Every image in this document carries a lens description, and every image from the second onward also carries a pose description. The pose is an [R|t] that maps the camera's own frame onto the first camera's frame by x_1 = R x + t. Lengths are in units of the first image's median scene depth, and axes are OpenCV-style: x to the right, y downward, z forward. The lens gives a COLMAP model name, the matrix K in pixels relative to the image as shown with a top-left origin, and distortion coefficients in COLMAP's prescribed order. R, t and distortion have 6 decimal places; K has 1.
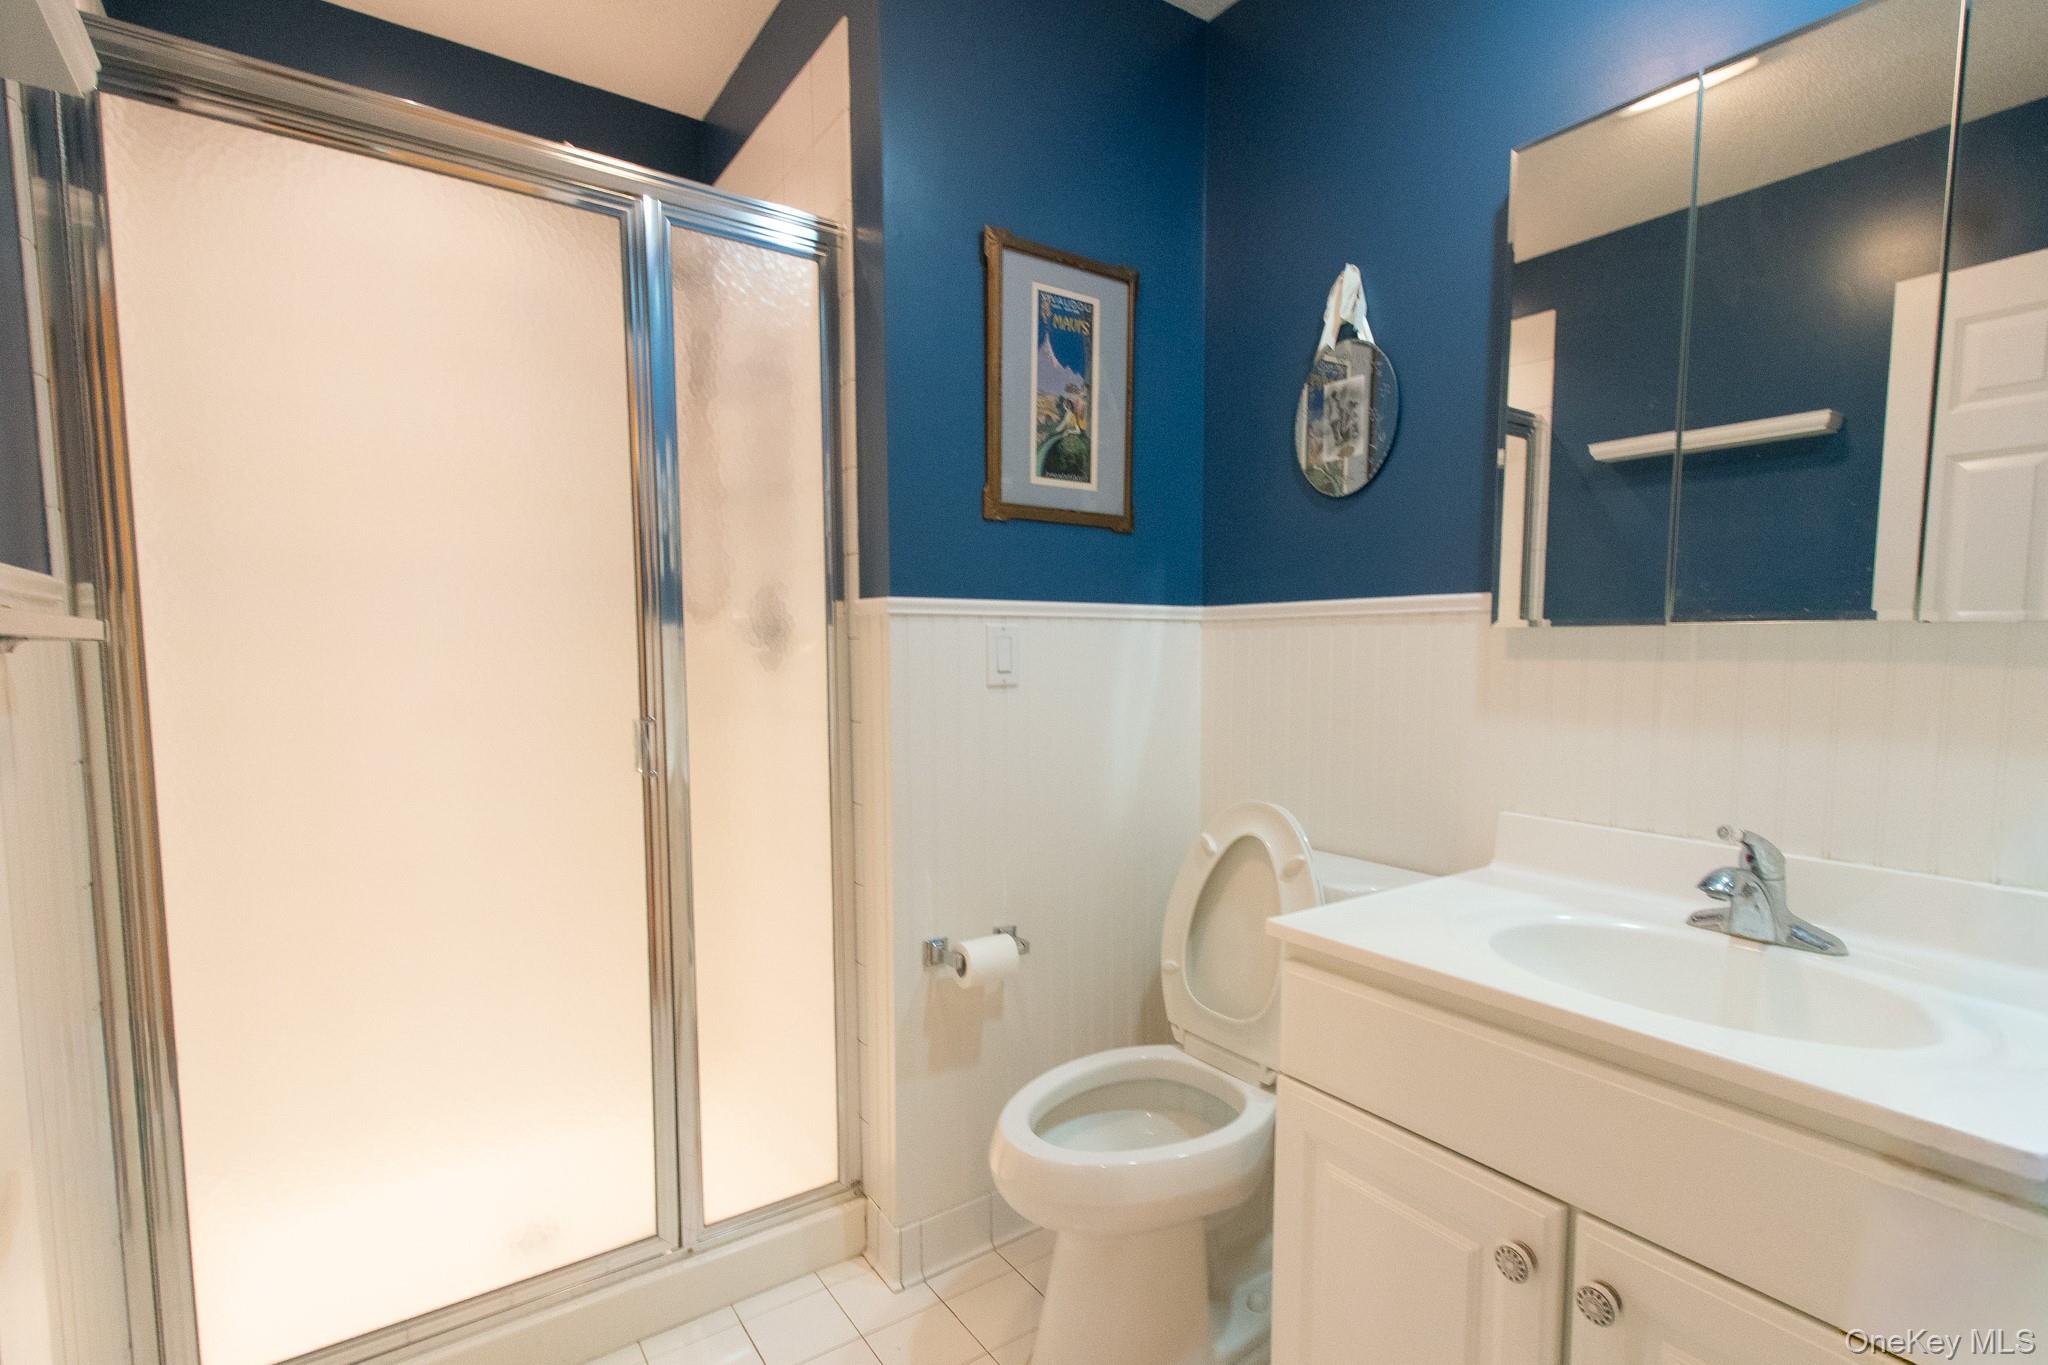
lens RADIAL K [[854.5, 0, 1012.9], [0, 854.5, 697.3], [0, 0, 1]] dist [0.001643, 0.000096]
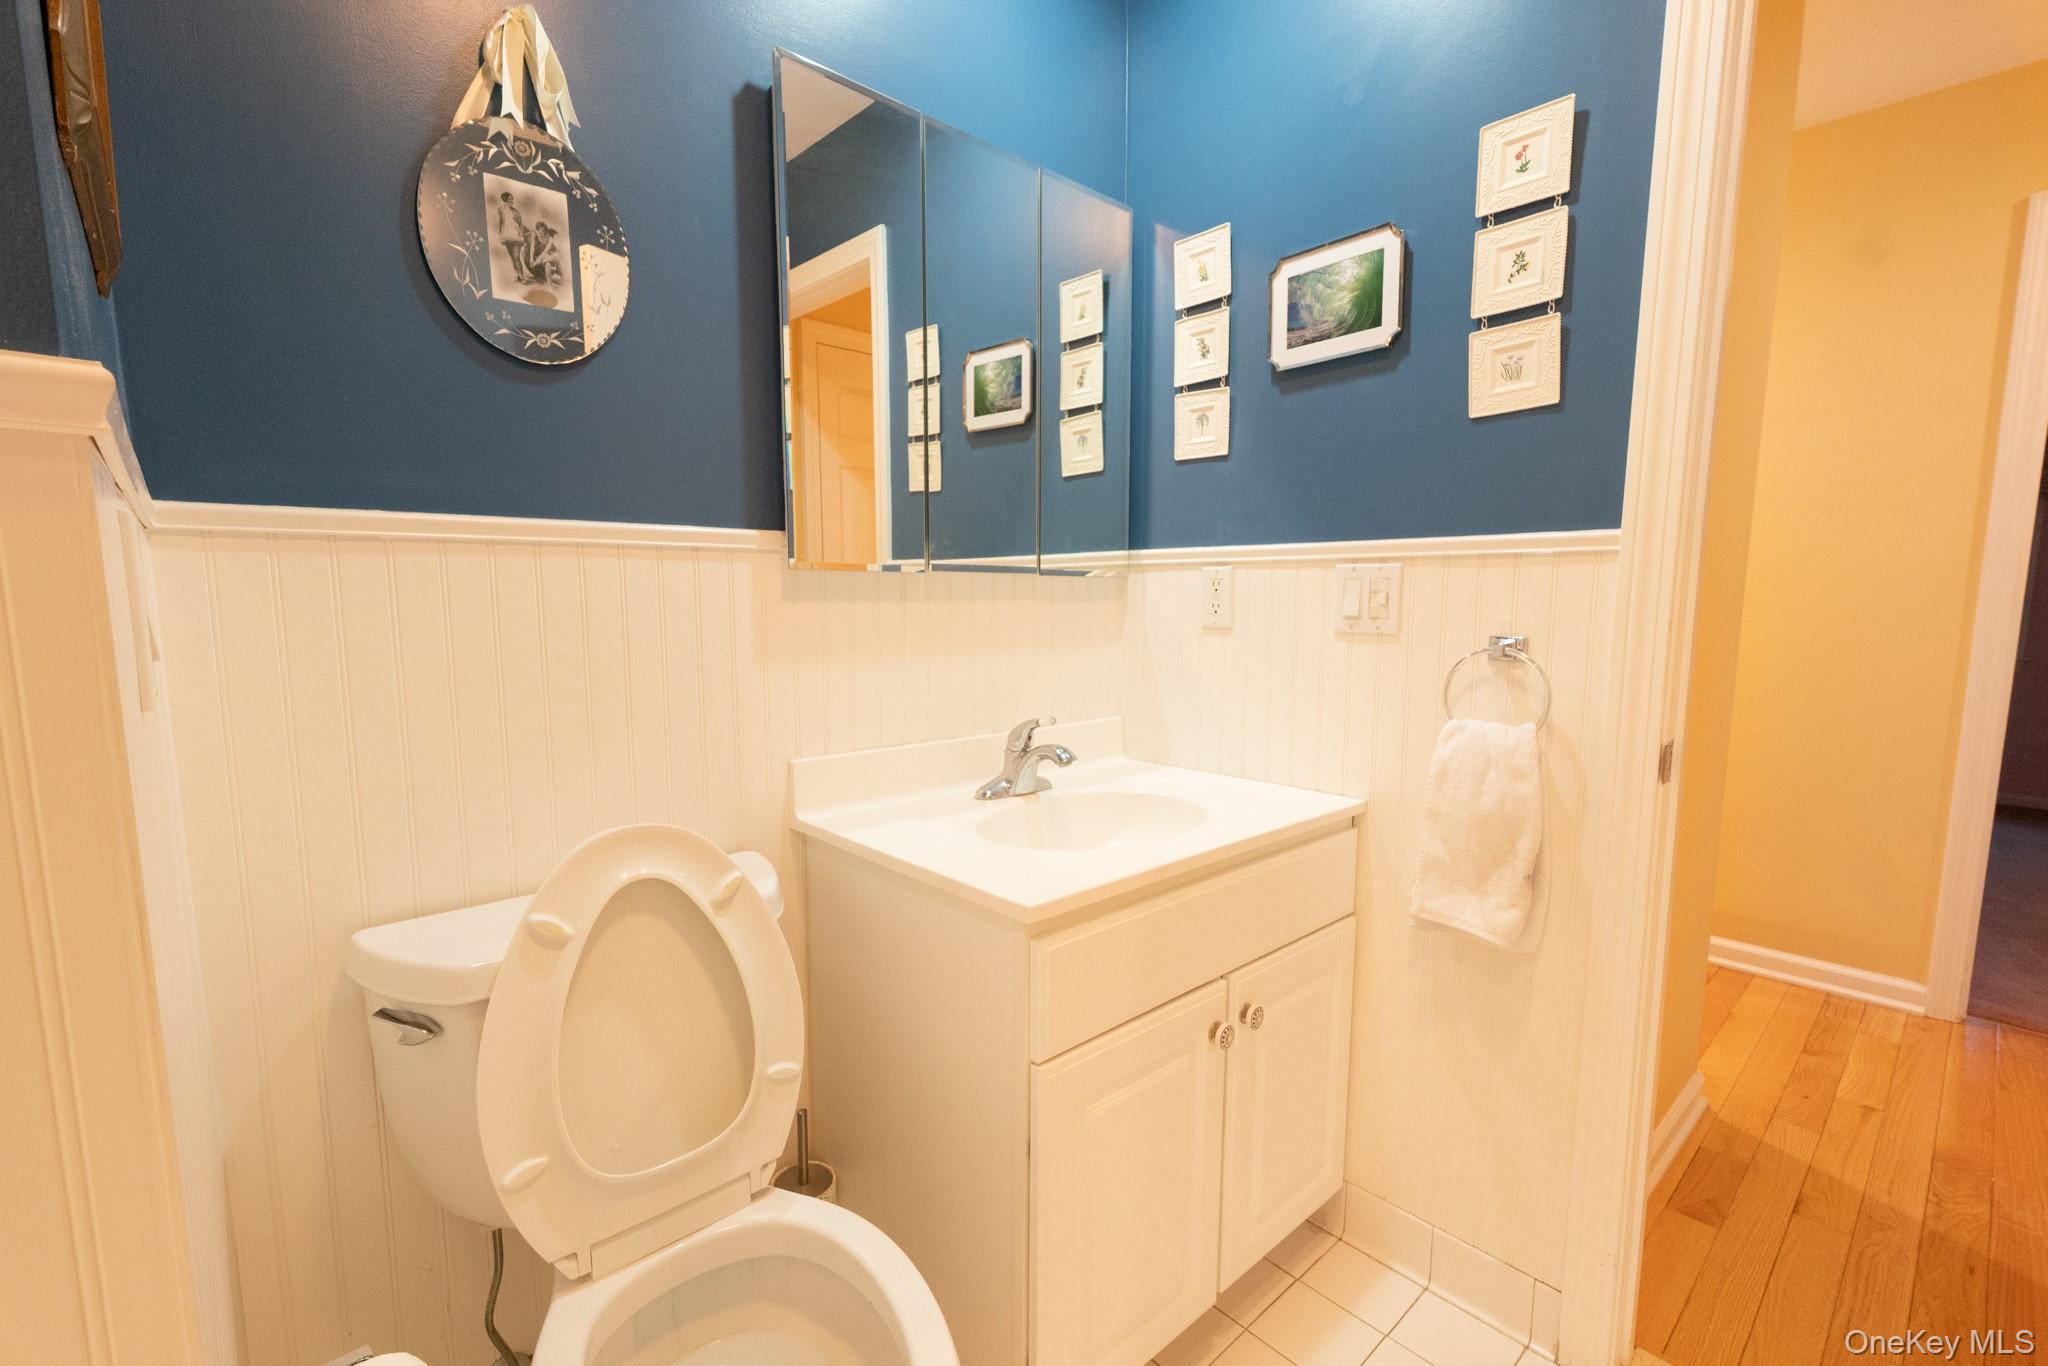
lens RADIAL K [[909.0, 0, 1027.6], [0, 909.0, 703.8], [0, 0, 1]] dist [-0.000720, -0.000067]
pose [[-0.081899, -0.117873, 0.989646, -0.391155], [0.075604, 0.989385, 0.124099, -0.032323], [-0.993769, 0.084985, -0.072118, 0.709330]]
